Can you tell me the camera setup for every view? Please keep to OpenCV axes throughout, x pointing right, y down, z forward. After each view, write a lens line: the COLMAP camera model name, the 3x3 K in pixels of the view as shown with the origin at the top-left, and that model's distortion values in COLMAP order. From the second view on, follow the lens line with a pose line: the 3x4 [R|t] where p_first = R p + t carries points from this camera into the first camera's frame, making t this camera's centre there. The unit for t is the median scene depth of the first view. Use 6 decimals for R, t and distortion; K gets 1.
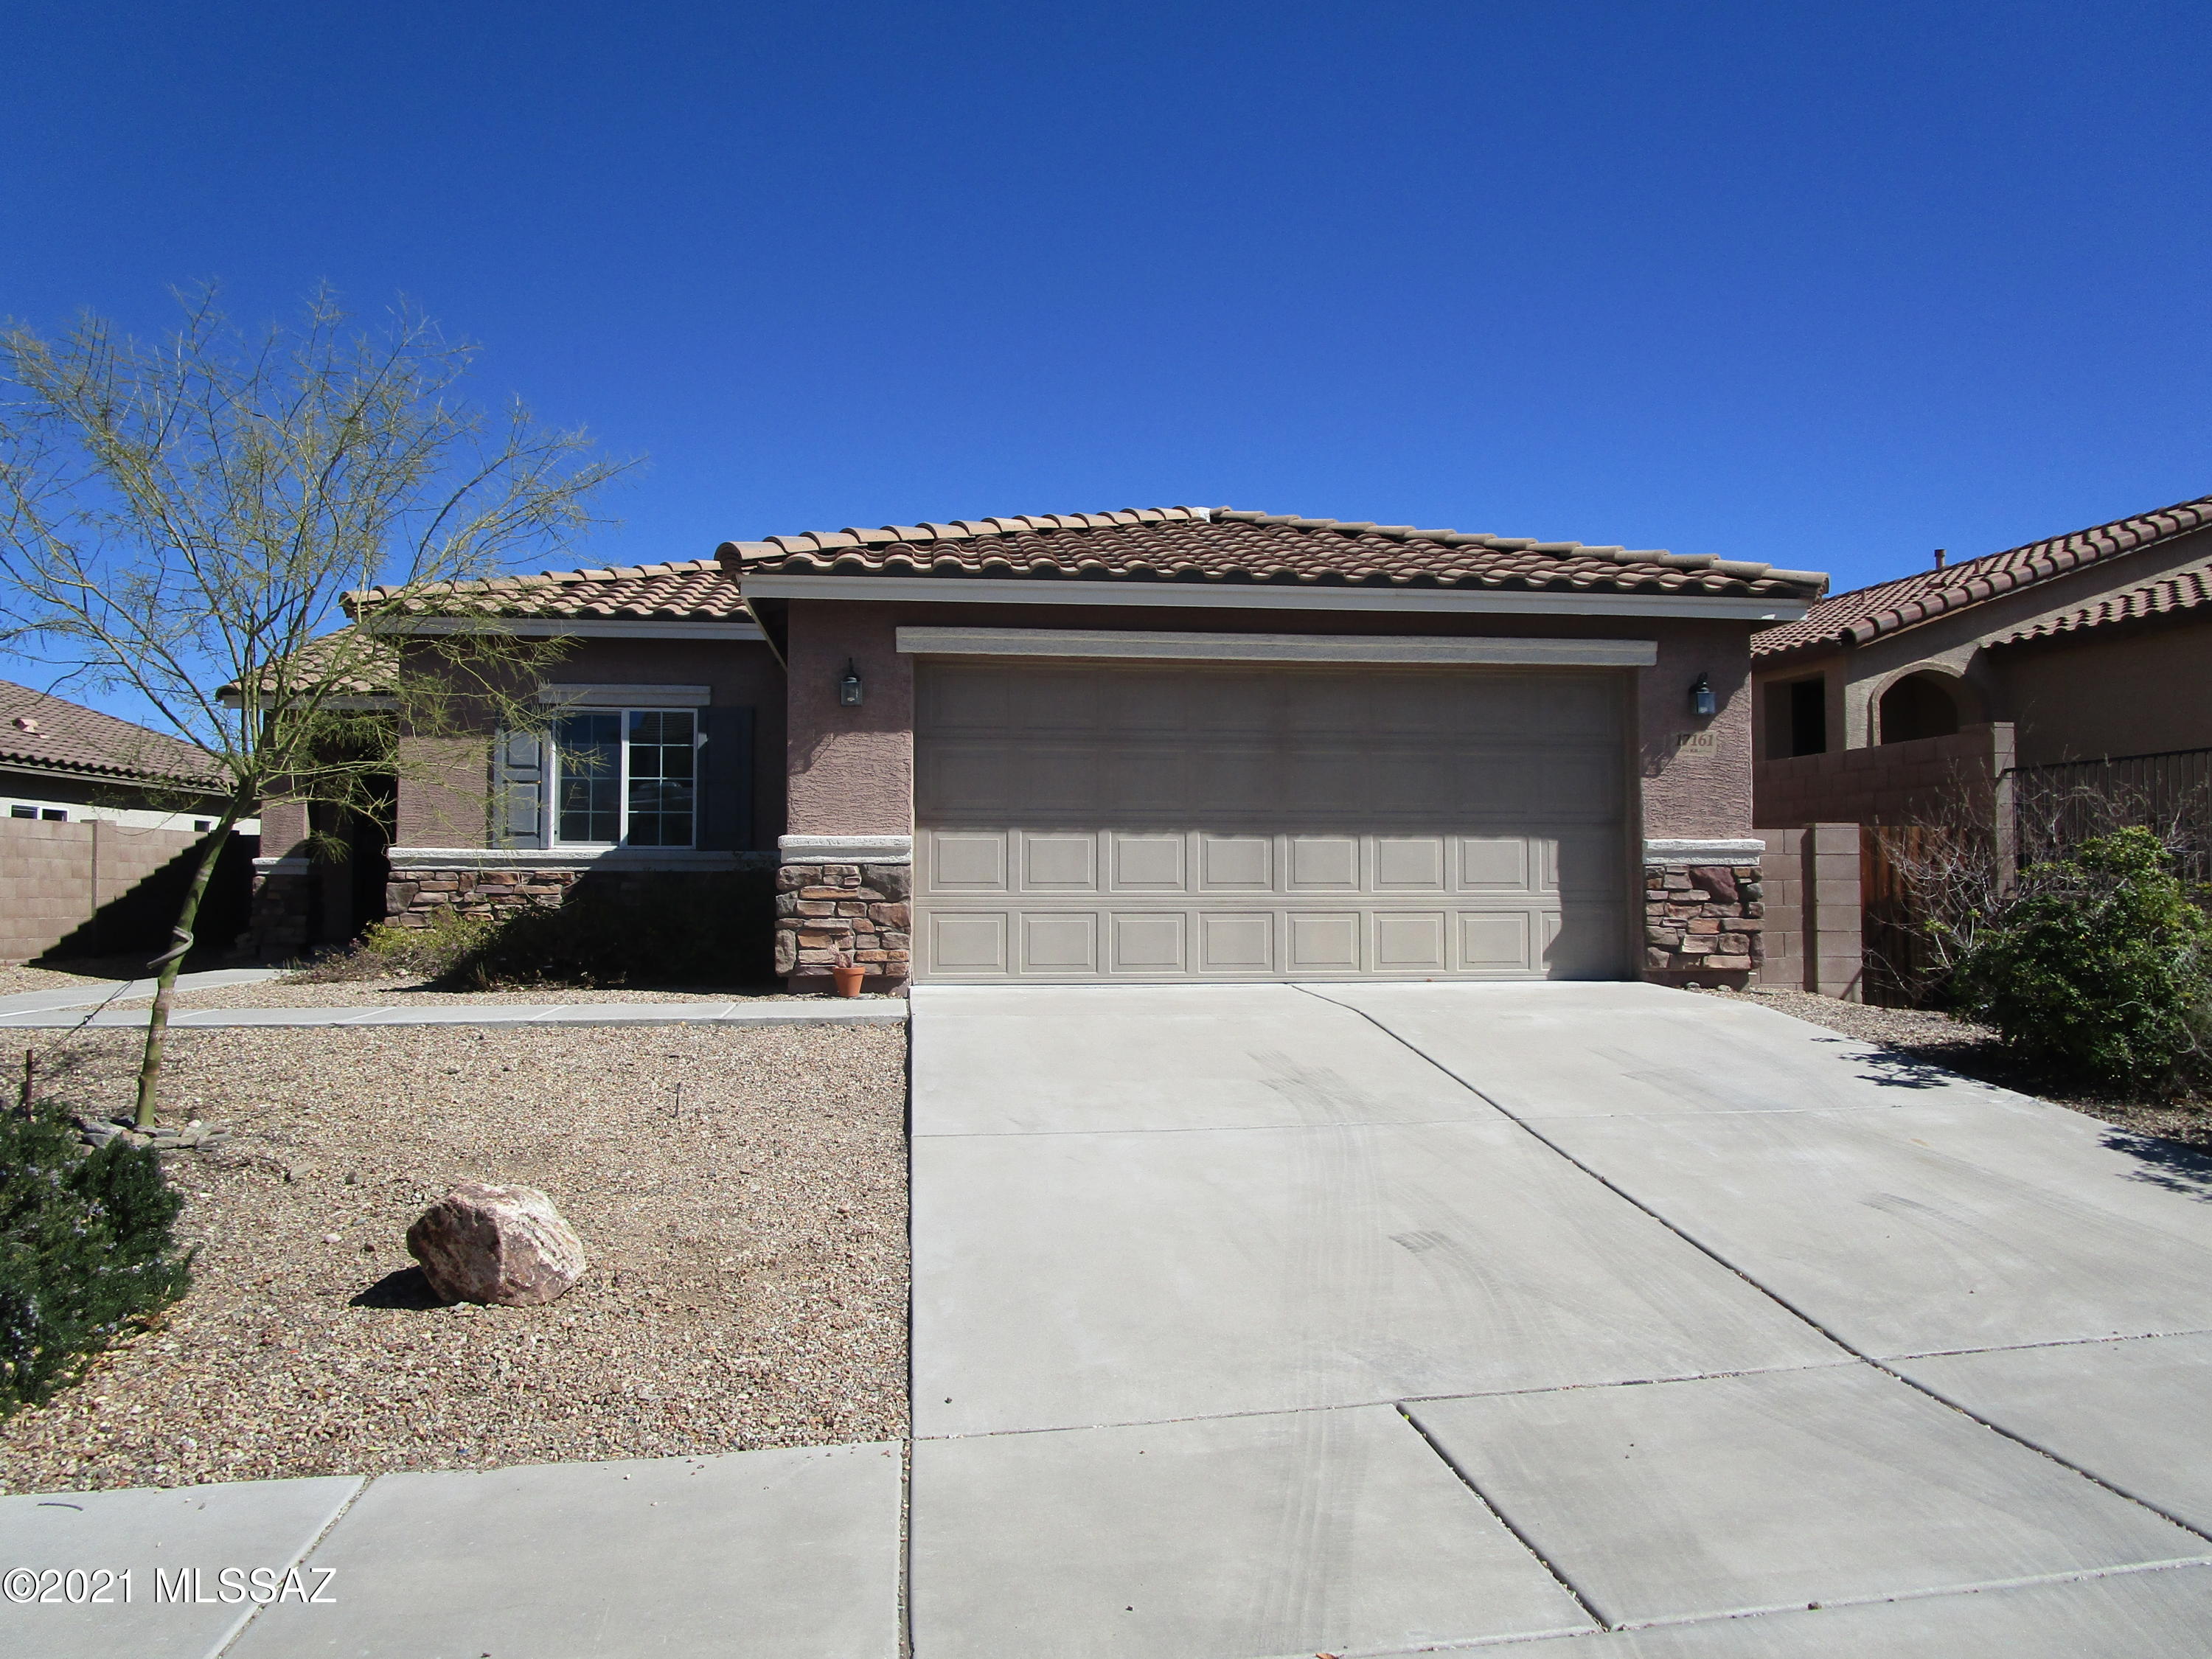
lens RADIAL K [[1585.2, 0, 1106.0], [0, 1585.2, 829.5], [0, 0, 1]] dist [-0.034421, 0.002835]
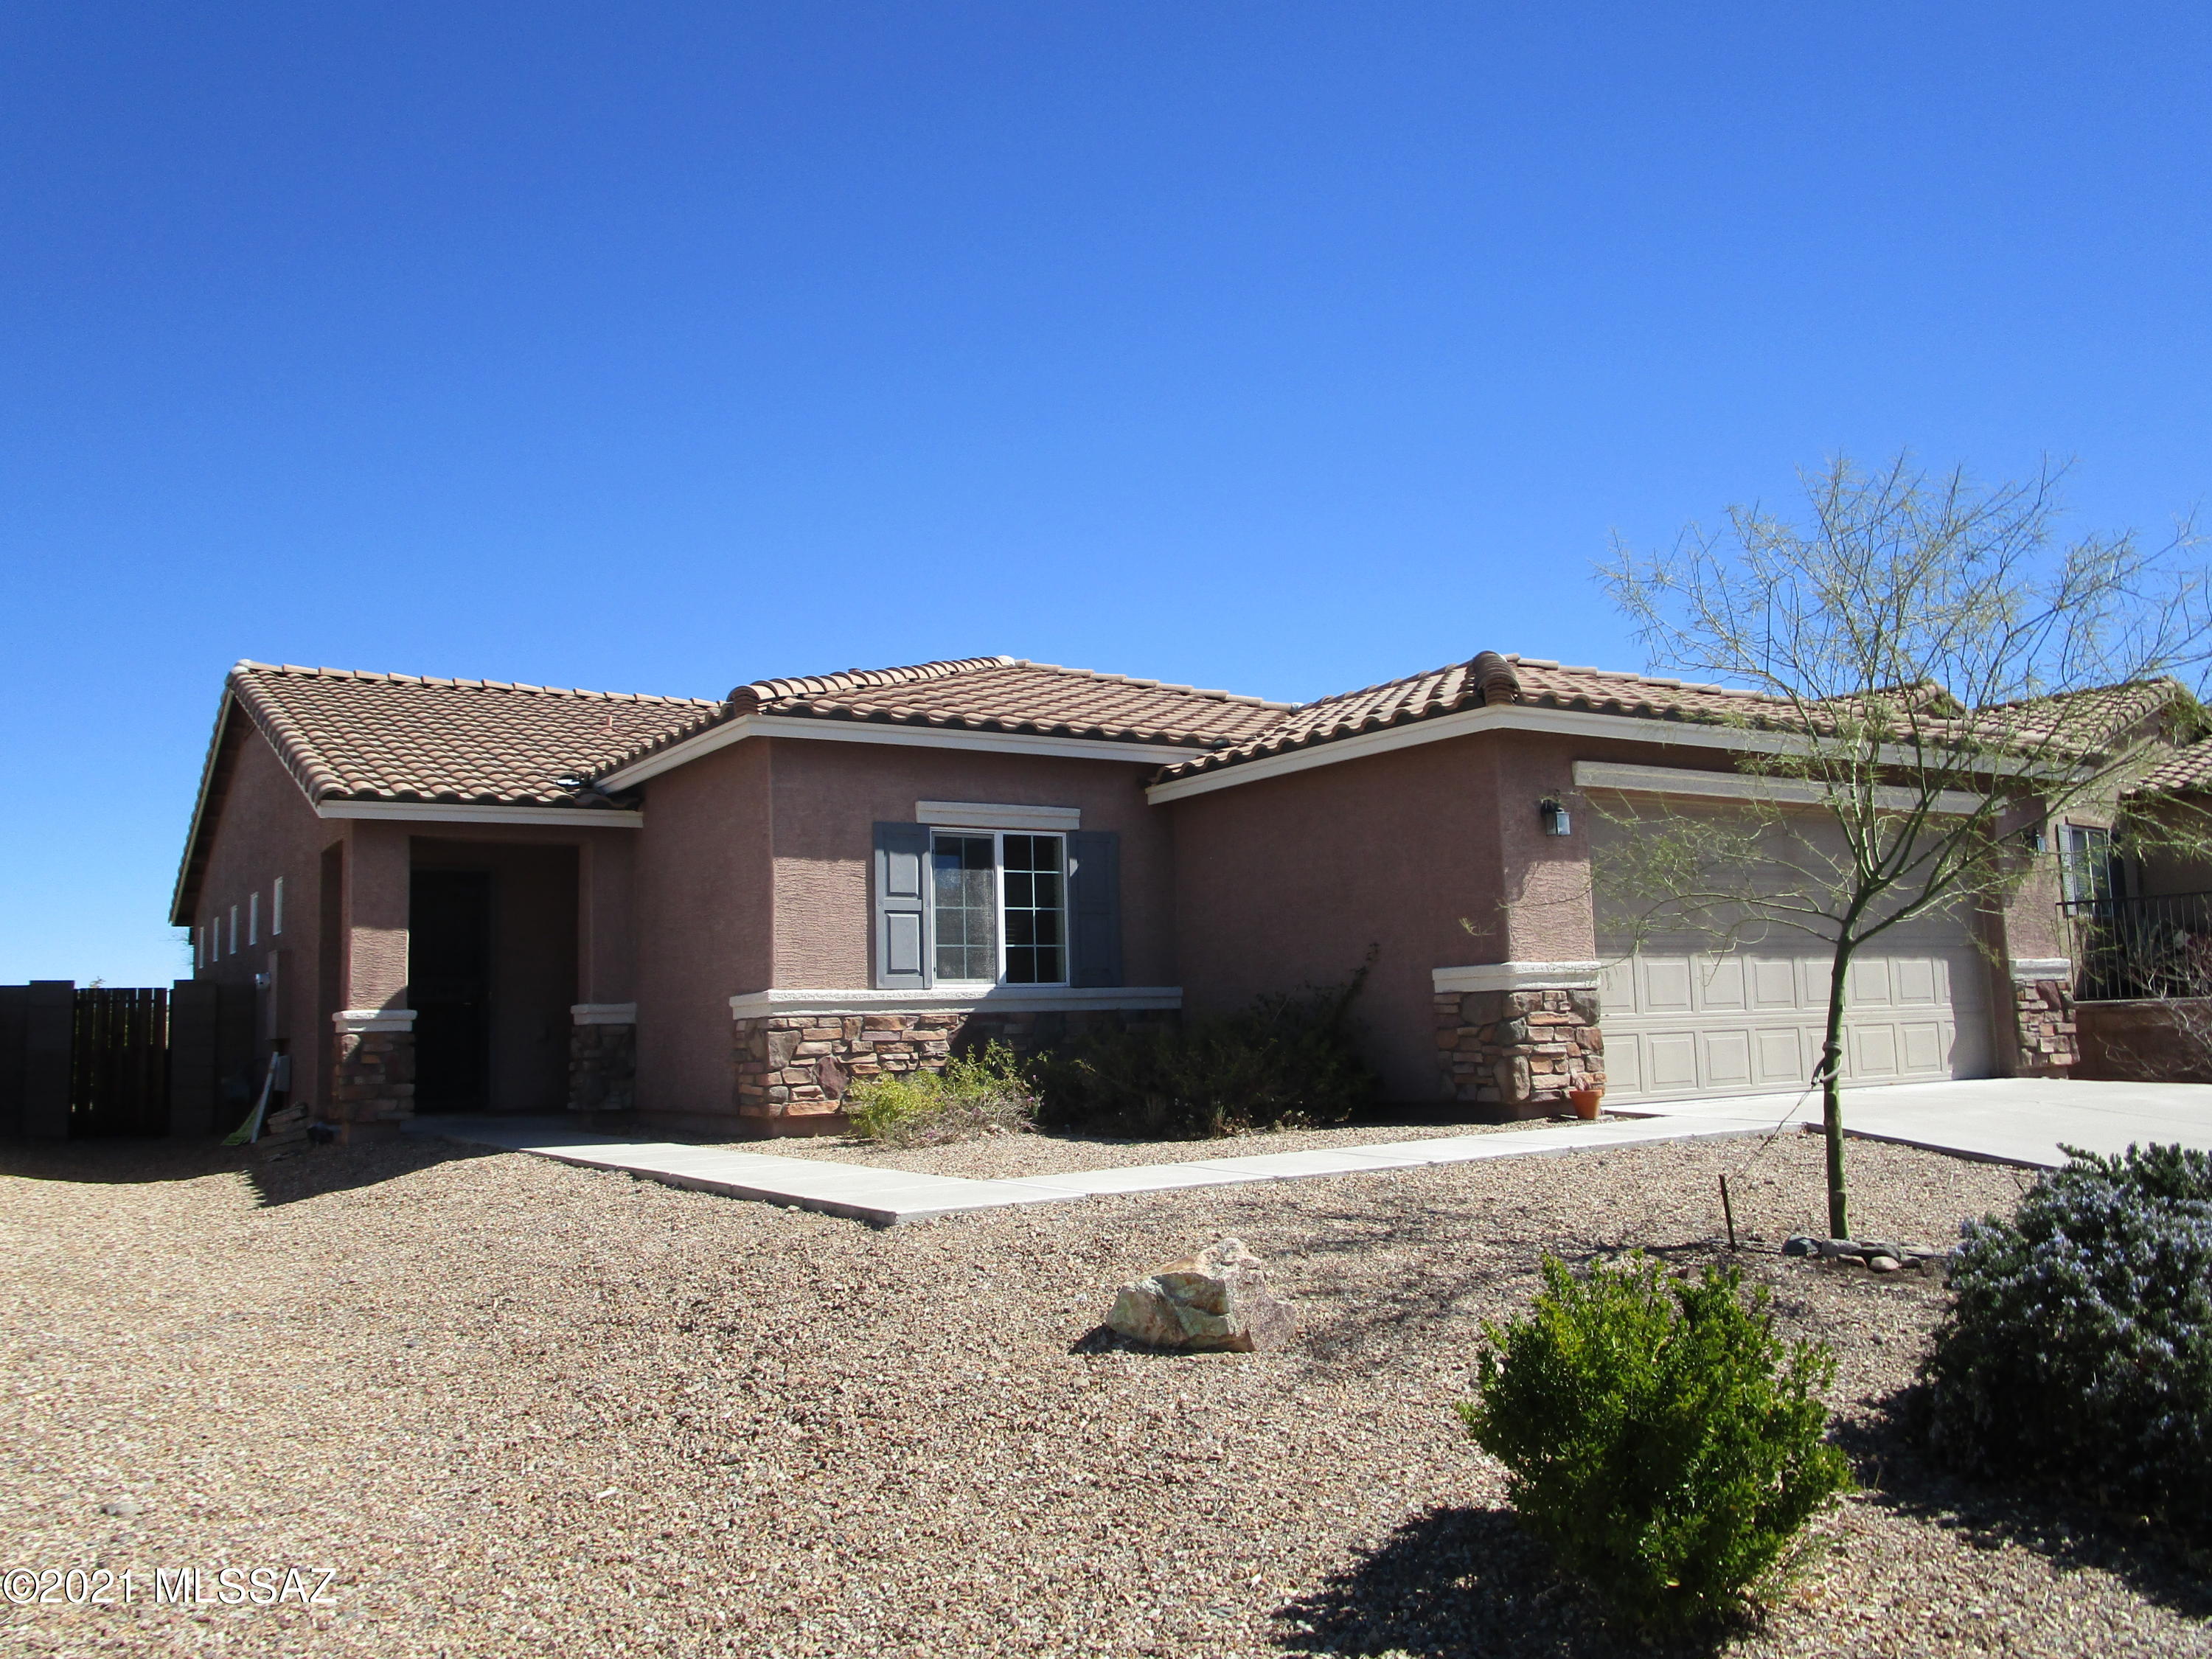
lens RADIAL K [[1759.5, 0, 1106.0], [0, 1759.5, 829.5], [0, 0, 1]] dist [-0.037873, 0.010293]
pose [[0.904948, 0.021997, 0.424954, -0.843994], [0.013958, 0.996591, -0.081312, 0.006307], [-0.425294, 0.079514, 0.901556, 0.087787]]
